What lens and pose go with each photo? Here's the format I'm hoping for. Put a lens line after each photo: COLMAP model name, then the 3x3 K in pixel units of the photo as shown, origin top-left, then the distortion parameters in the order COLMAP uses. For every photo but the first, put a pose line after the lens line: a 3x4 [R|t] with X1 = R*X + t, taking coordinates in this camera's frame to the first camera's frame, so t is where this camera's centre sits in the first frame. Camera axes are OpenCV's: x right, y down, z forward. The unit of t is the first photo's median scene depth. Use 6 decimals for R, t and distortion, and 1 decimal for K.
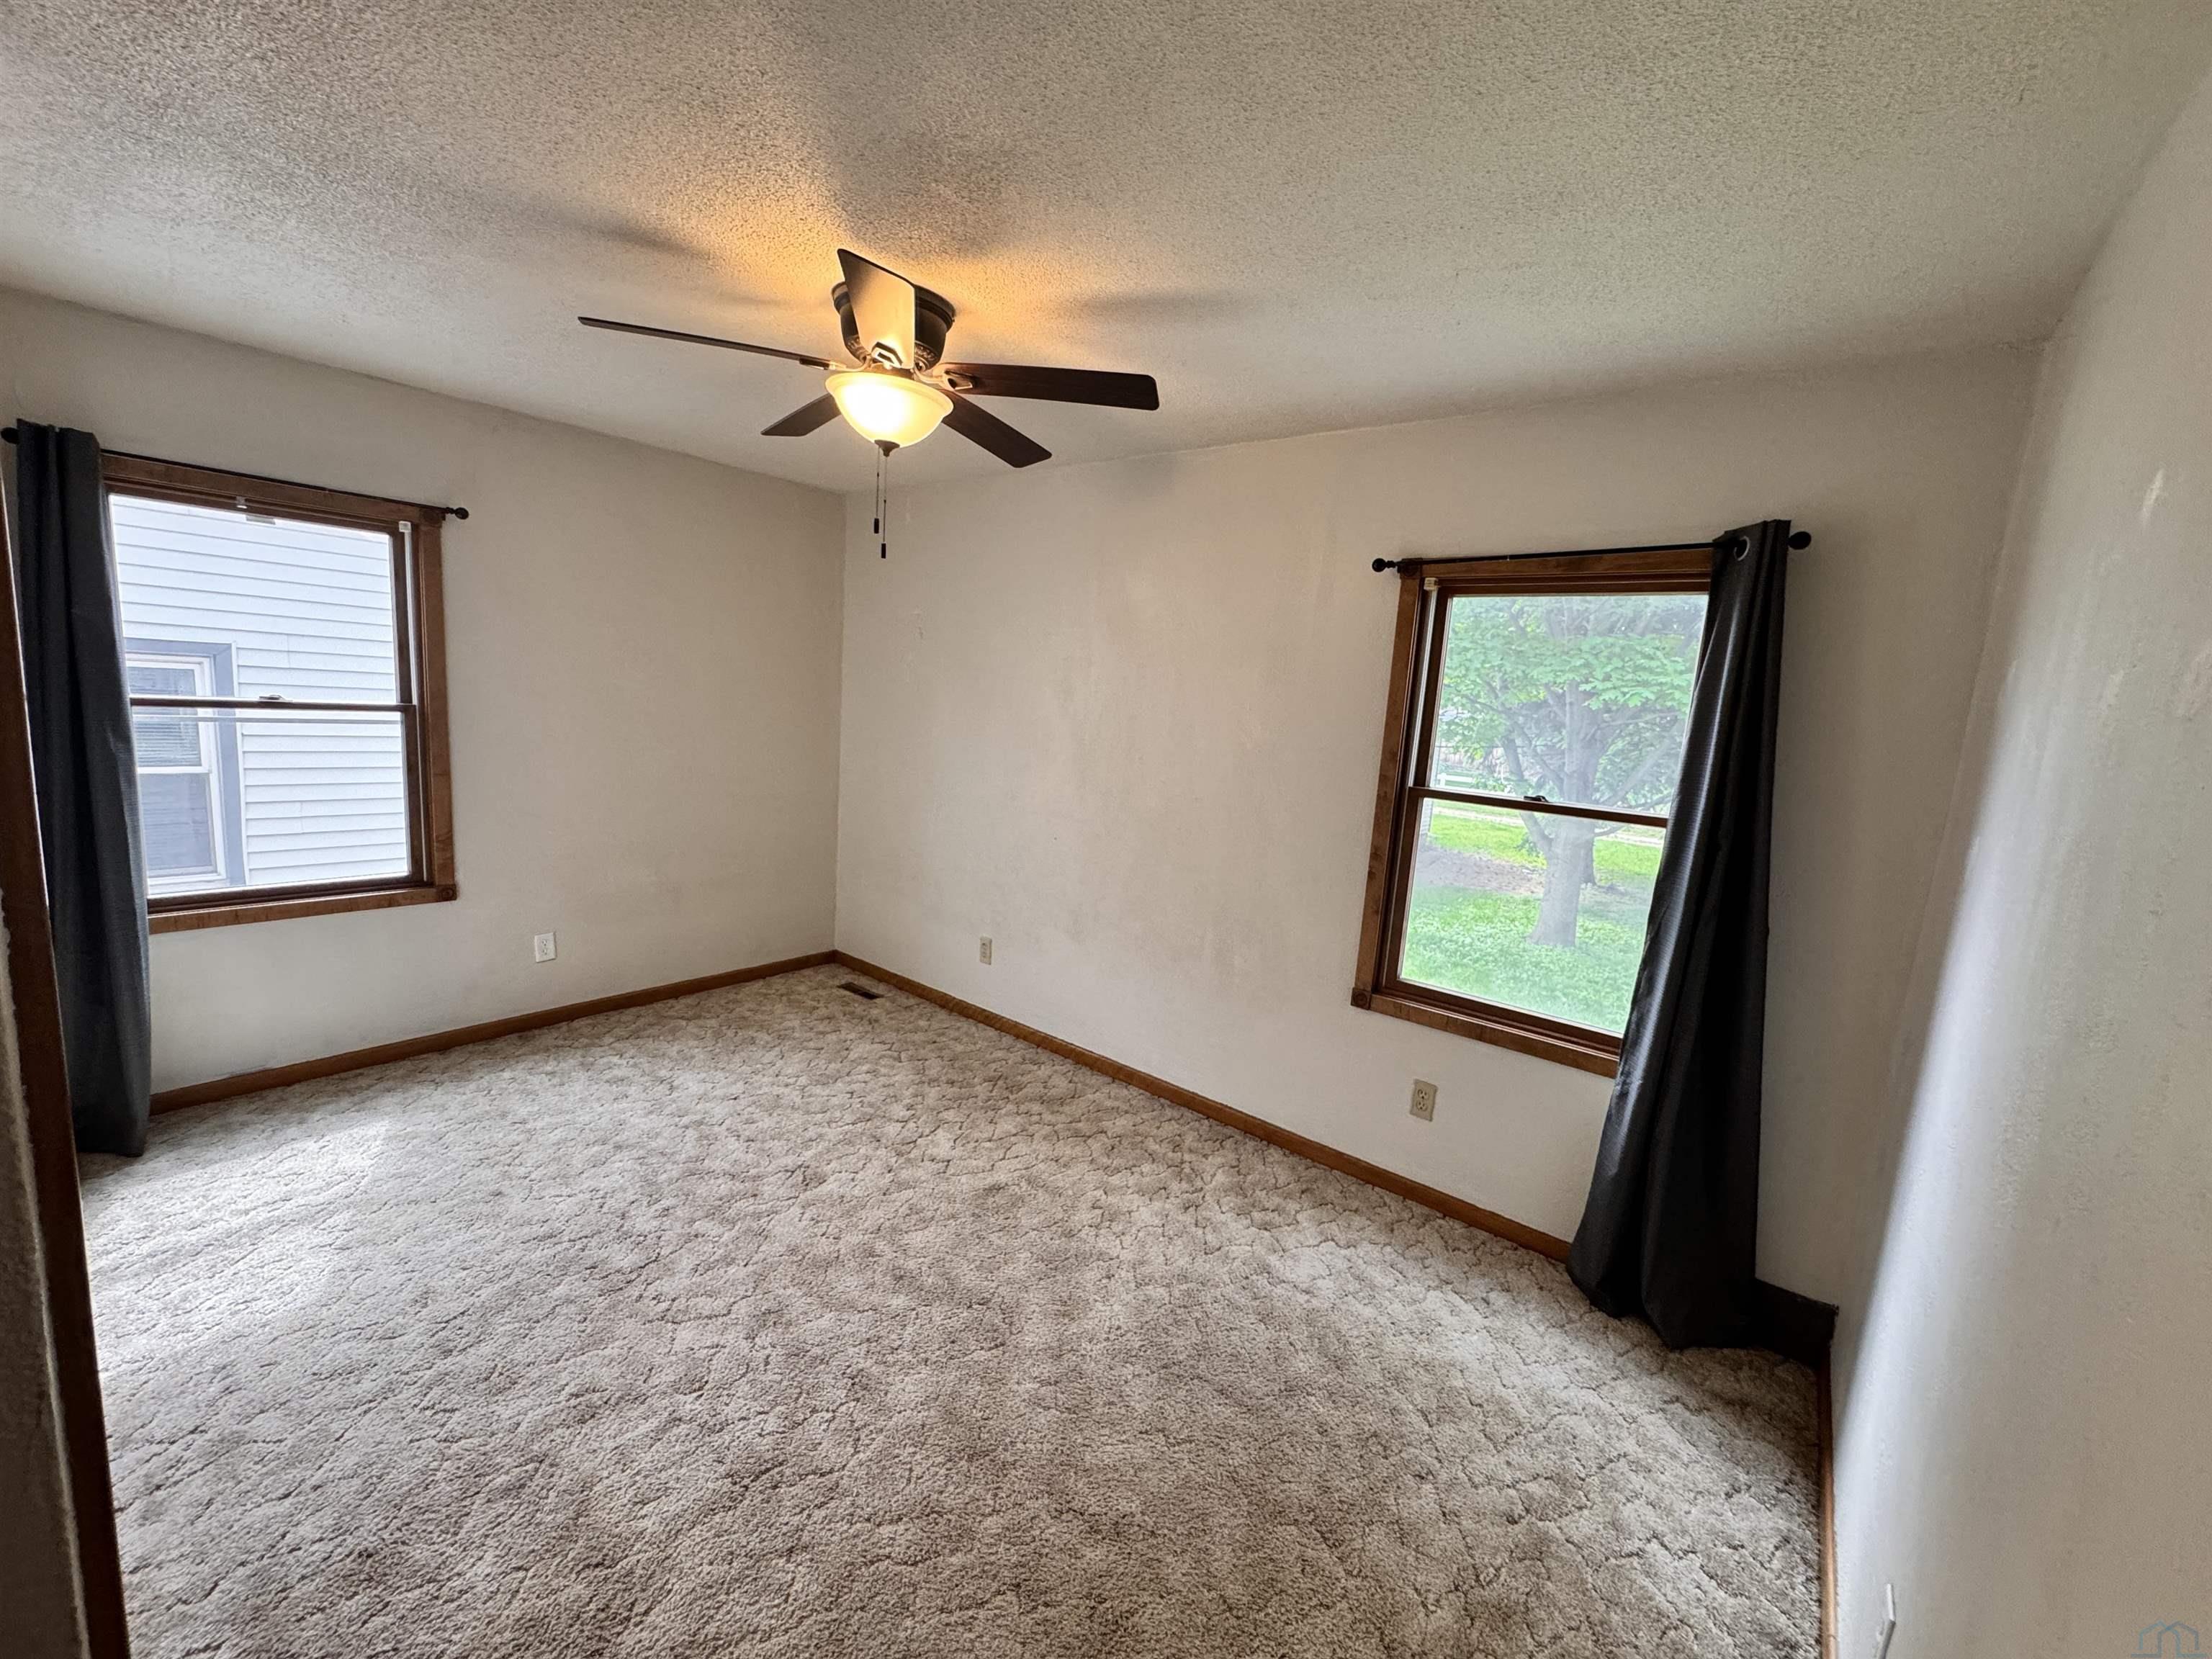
lens RADIAL K [[883.4, 0, 1106.0], [0, 883.4, 829.5], [0, 0, 1]] dist [-0.001791, -0.000077]
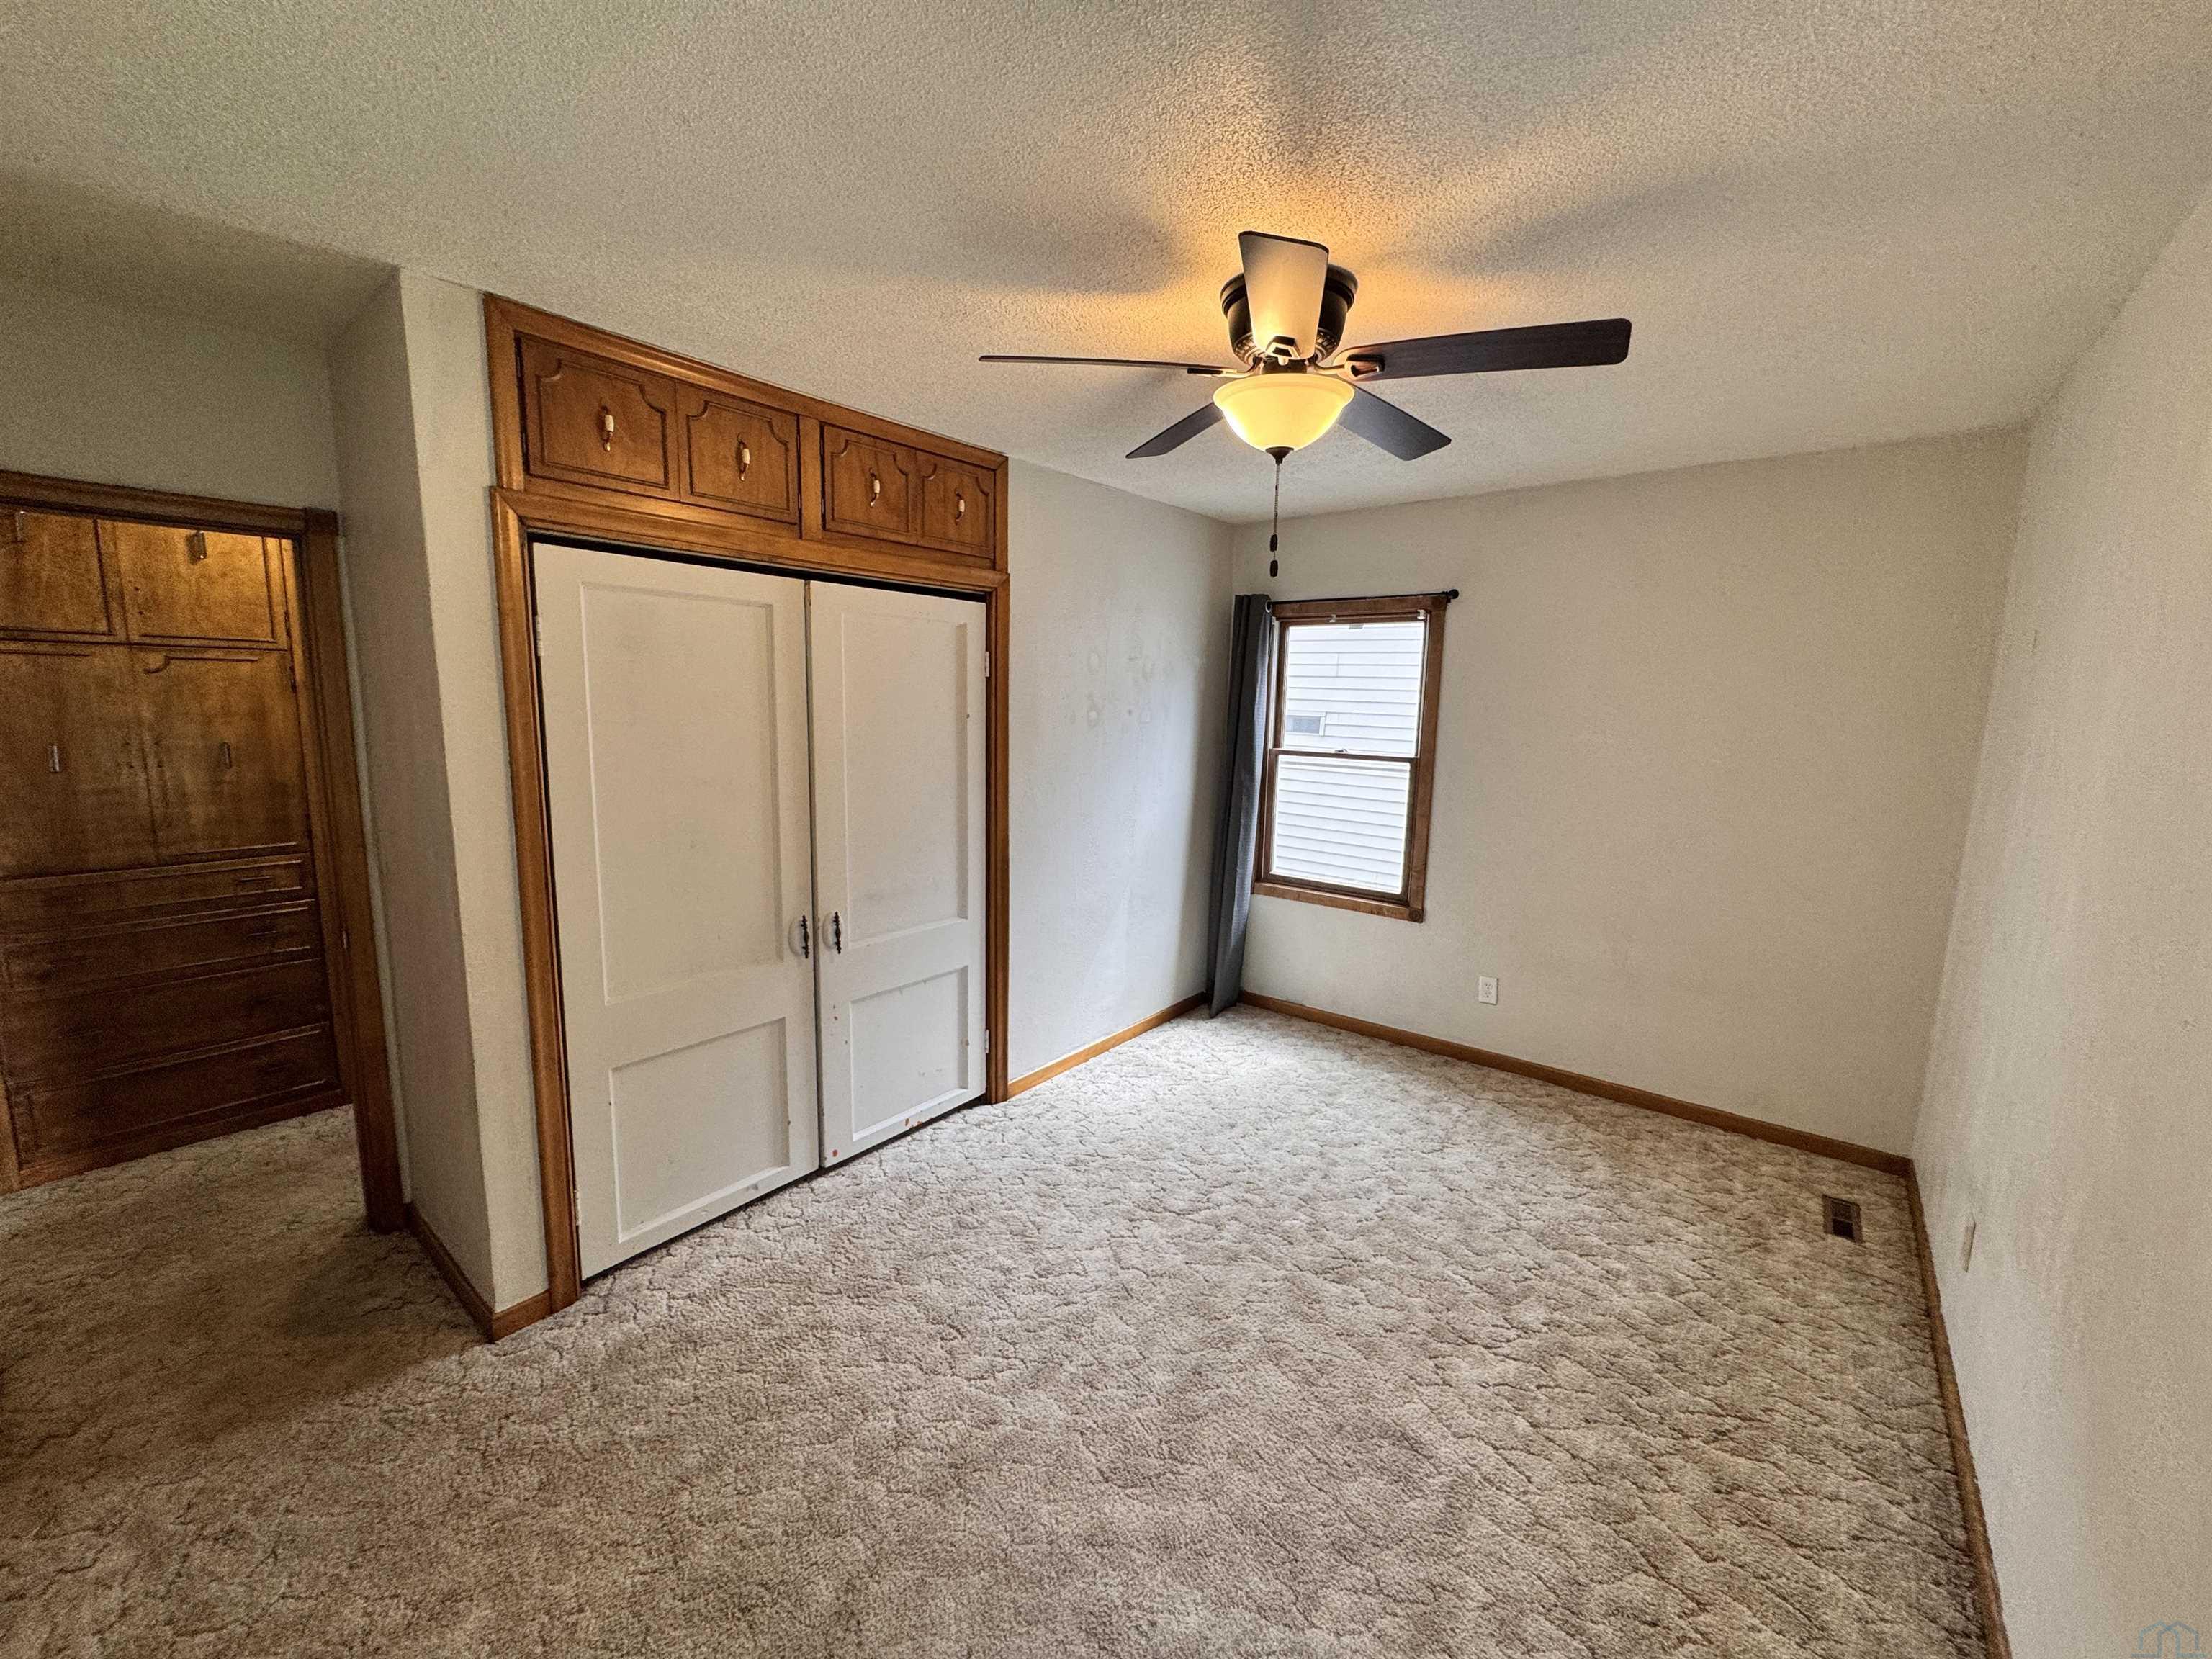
lens RADIAL K [[883.4, 0, 1106.0], [0, 883.4, 829.5], [0, 0, 1]] dist [-0.001791, -0.000077]
pose [[-0.001158, 0.078007, -0.996952, 0.453905], [-0.174221, 0.981690, 0.077015, -0.063563], [0.984706, 0.173779, 0.012454, 0.588462]]
